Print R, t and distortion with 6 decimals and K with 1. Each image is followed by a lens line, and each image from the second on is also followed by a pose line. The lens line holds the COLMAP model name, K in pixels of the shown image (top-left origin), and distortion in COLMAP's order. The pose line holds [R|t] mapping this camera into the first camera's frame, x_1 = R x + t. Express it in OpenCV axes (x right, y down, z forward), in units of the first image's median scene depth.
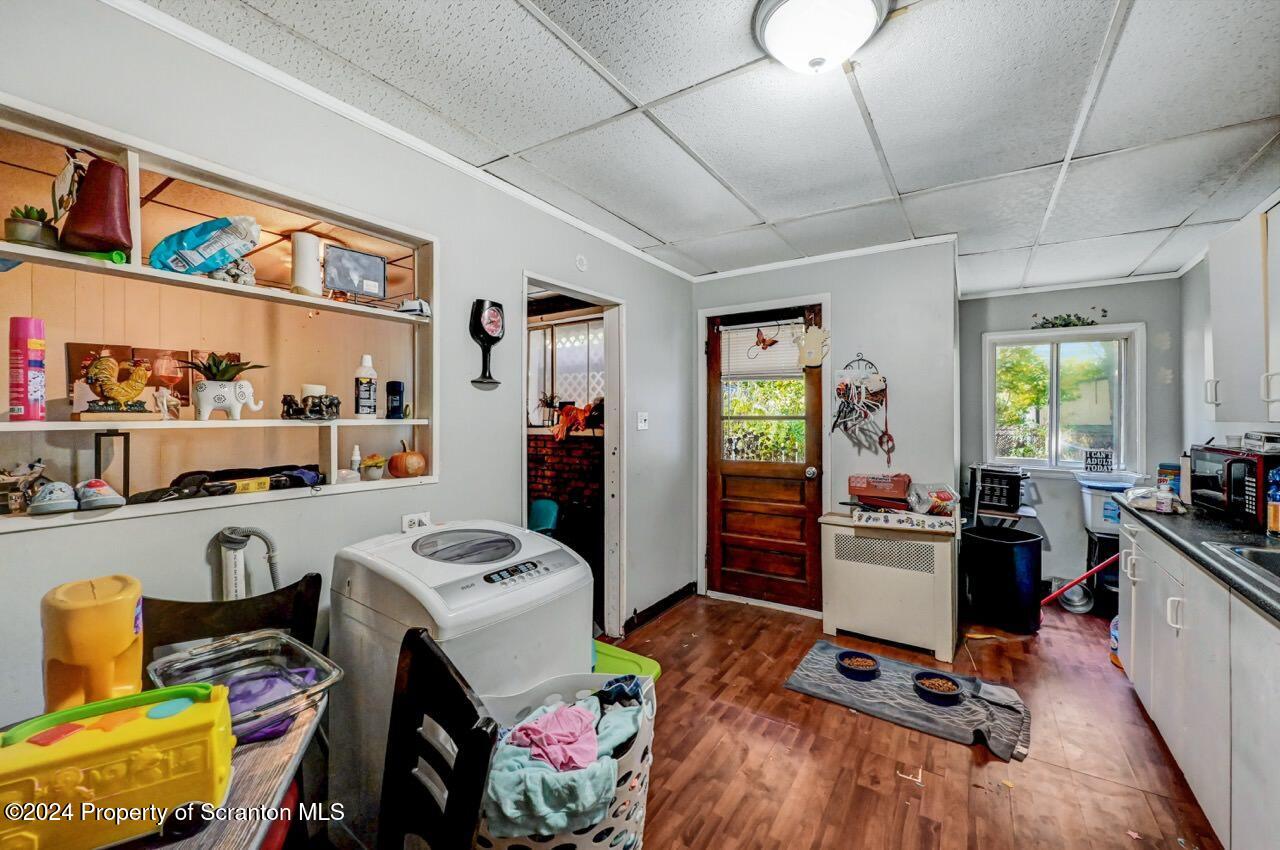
lens RADIAL K [[521.3, 0, 637.5], [0, 521.3, 419.8], [0, 0, 1]] dist [-0.002125, -0.000030]
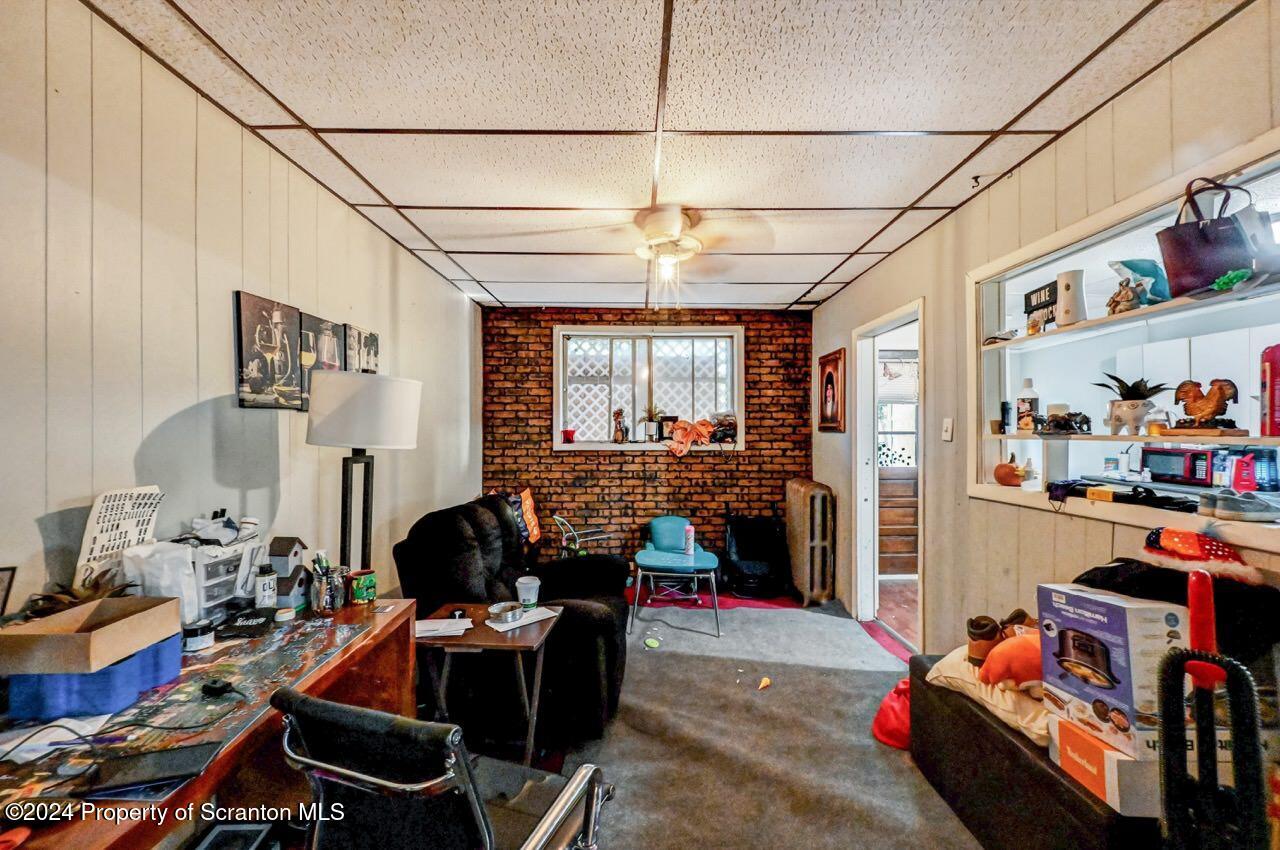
lens RADIAL K [[521.3, 0, 641.4], [0, 521.3, 429.2], [0, 0, 1]] dist [-0.002125, -0.000030]
pose [[0.824997, 0.003125, 0.565129, -0.753384], [0.002452, 0.999956, -0.009109, -0.001380], [-0.565132, 0.008900, 0.824952, 0.217736]]
